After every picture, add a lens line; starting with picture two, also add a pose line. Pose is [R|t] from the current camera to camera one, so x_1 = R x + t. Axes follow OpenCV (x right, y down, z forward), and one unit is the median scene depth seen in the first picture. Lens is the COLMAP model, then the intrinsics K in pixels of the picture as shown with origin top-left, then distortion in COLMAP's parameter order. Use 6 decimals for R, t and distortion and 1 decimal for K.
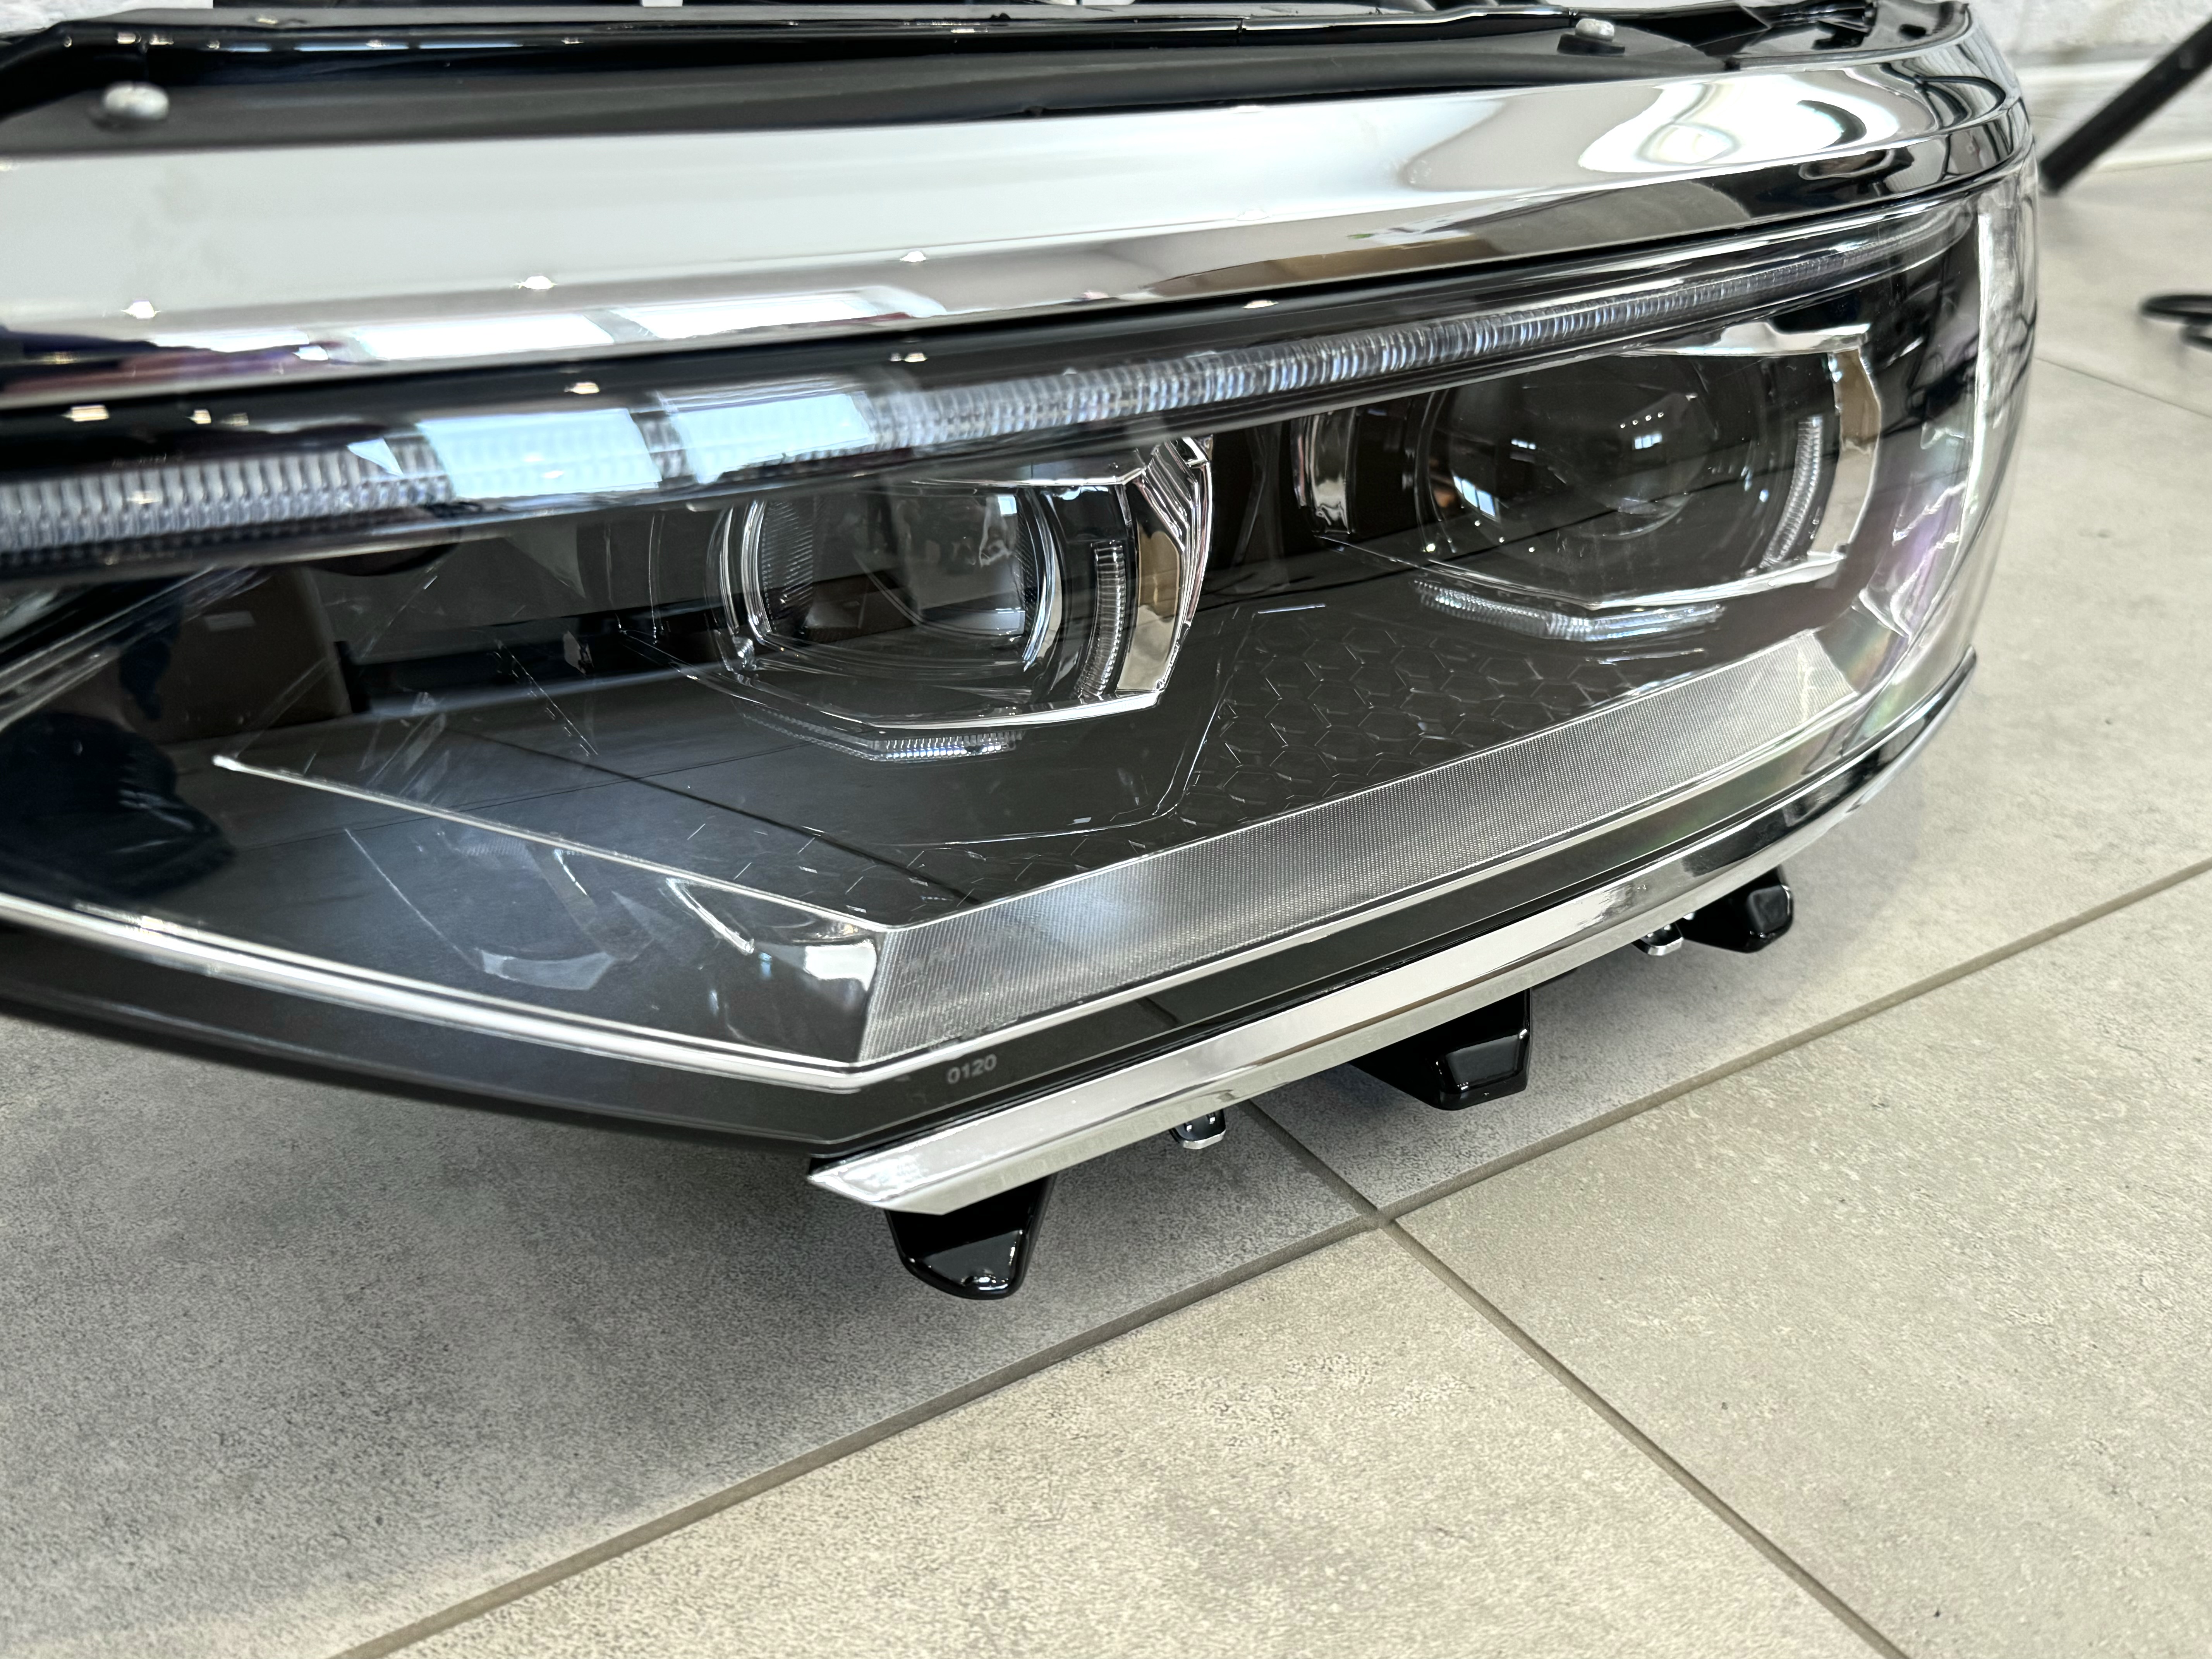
lens RADIAL K [[2229.4, 0, 1125.3], [0, 2229.4, 850.0], [0, 0, 1]] dist [-0.020502, 0.000000]
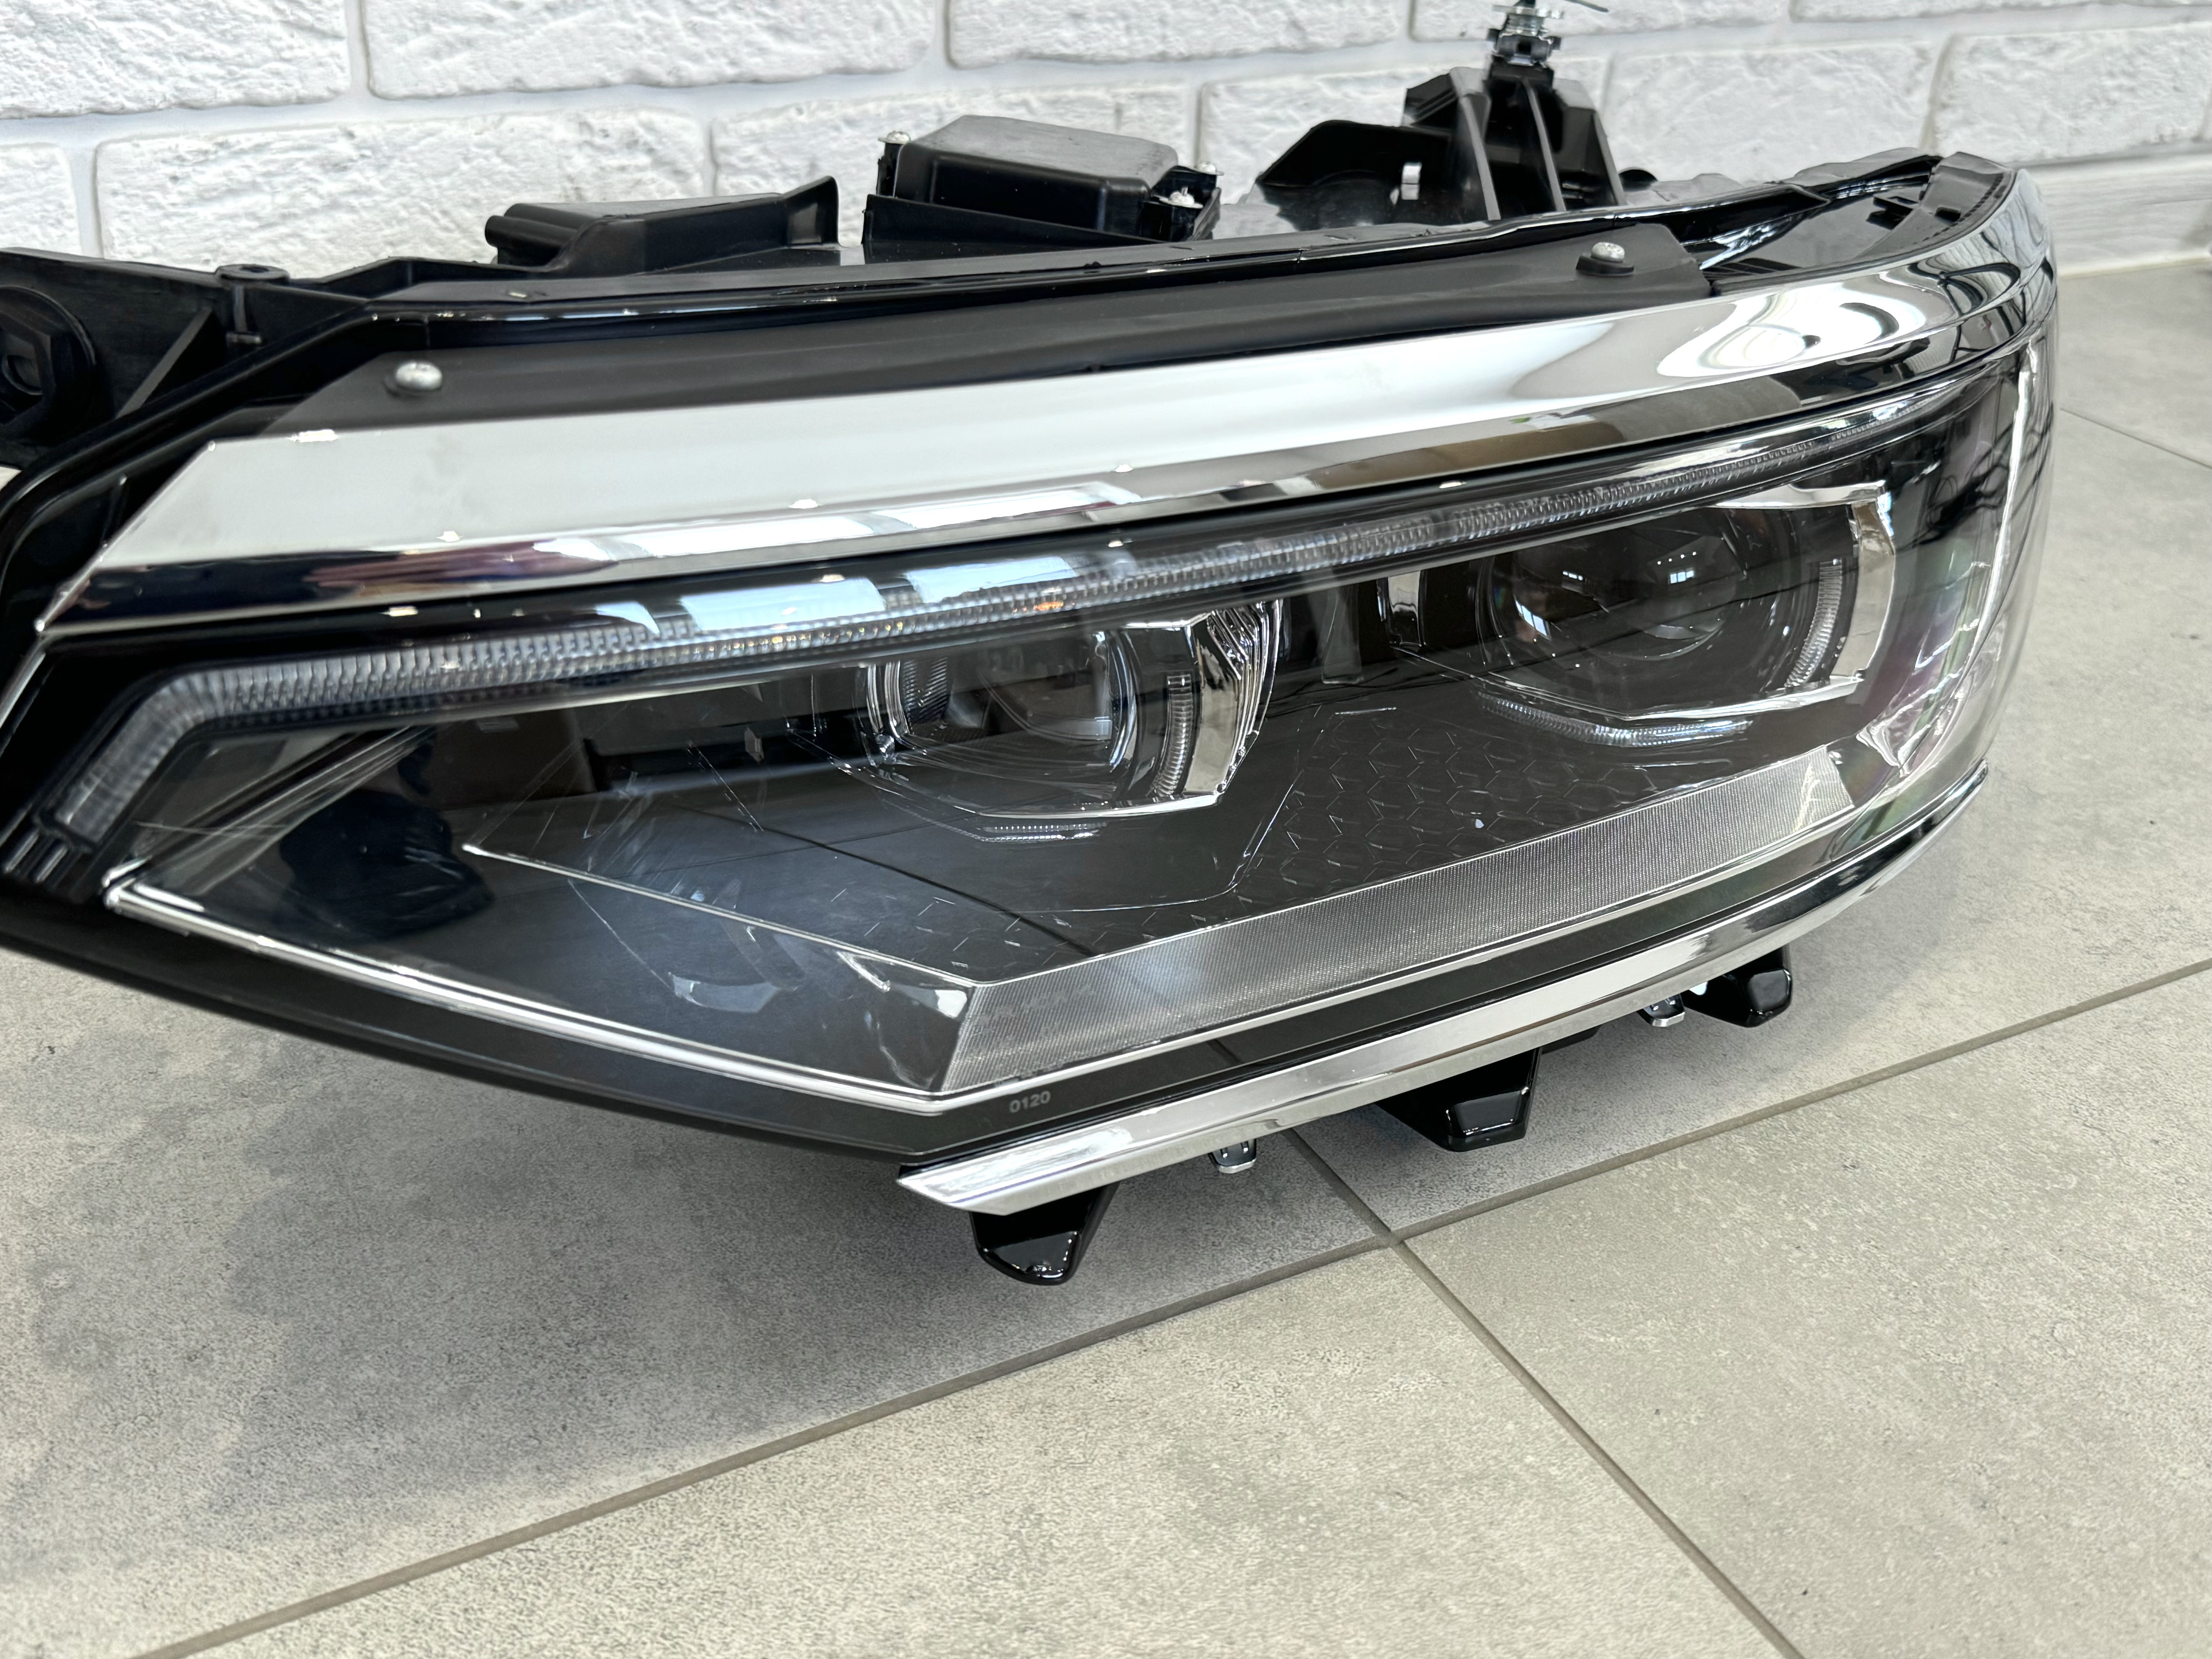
lens RADIAL K [[2229.4, 0, 1122.5], [0, 2229.4, 833.4], [0, 0, 1]] dist [-0.020502, 0.000000]
pose [[0.993547, 0.040479, -0.105949, 0.092921], [-0.041384, 0.999123, -0.006352, -0.040013], [0.105599, 0.010695, 0.994351, -0.214908]]
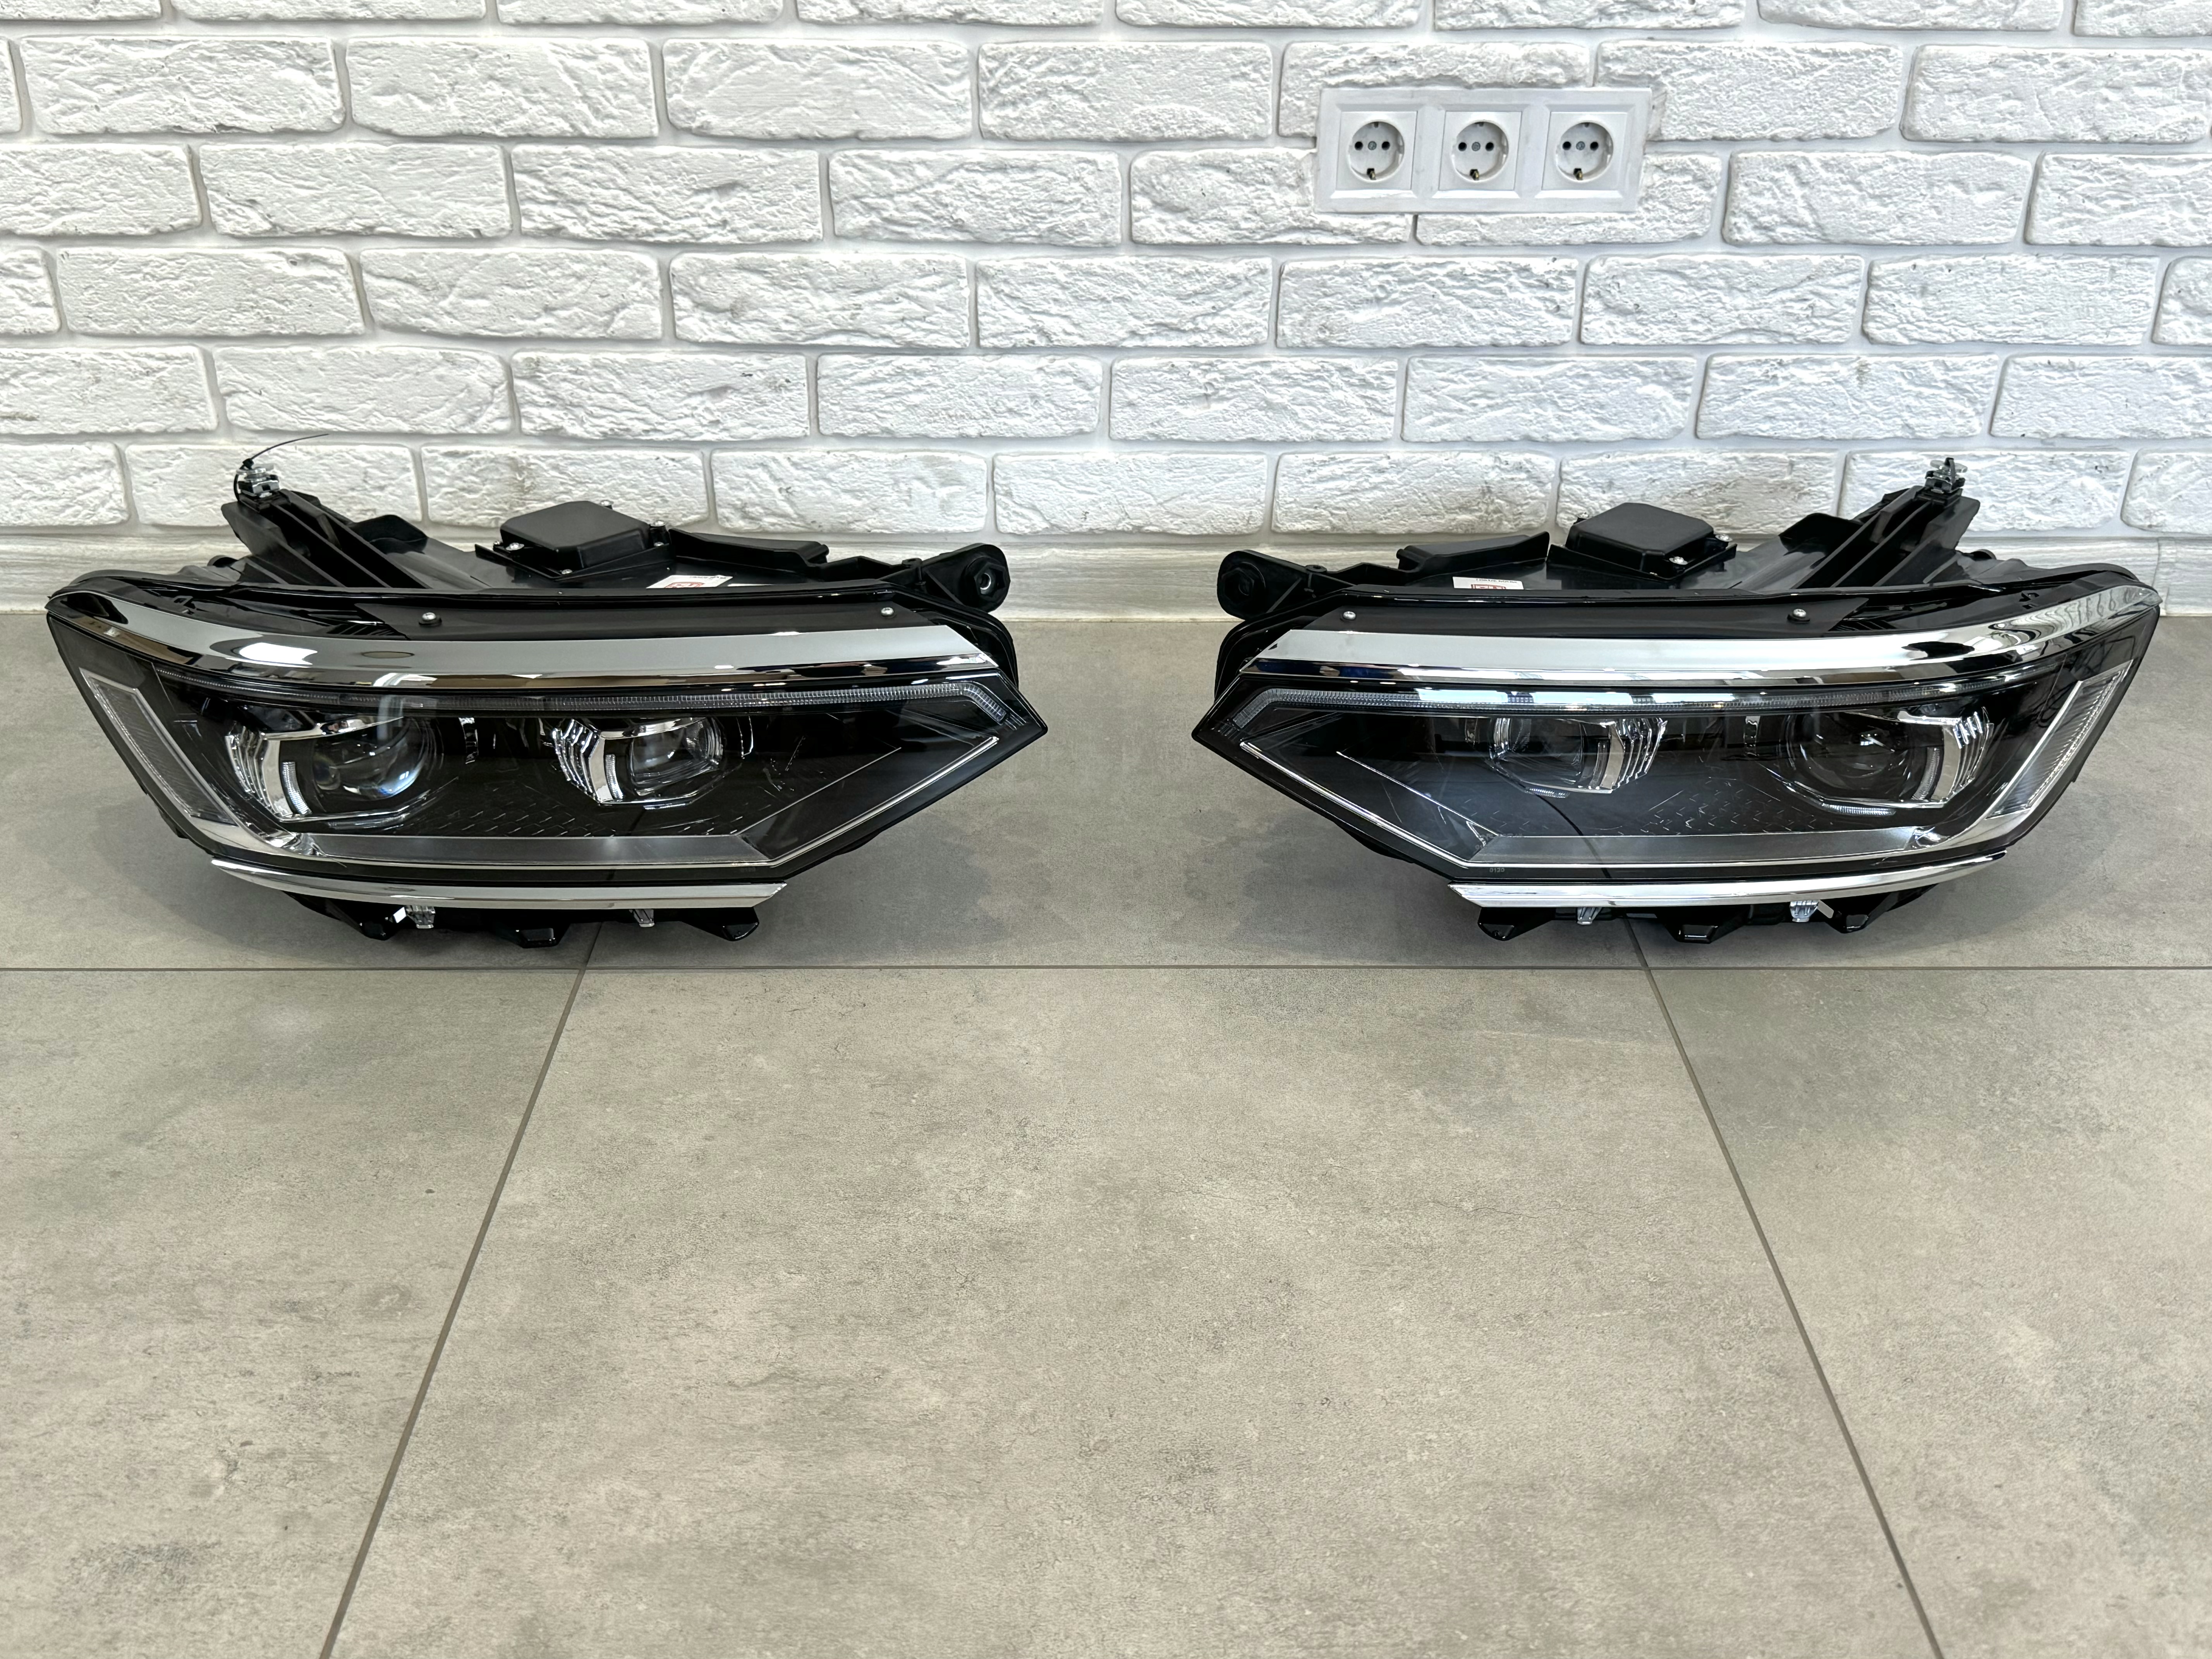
lens RADIAL K [[2229.4, 0, 1107.6], [0, 2229.4, 838.2], [0, 0, 1]] dist [-0.020502, 0.000000]
pose [[0.816644, 0.212118, -0.536747, 1.195351], [-0.234469, 0.971741, 0.027287, 0.084666], [0.527367, 0.103567, 0.843302, -2.165980]]
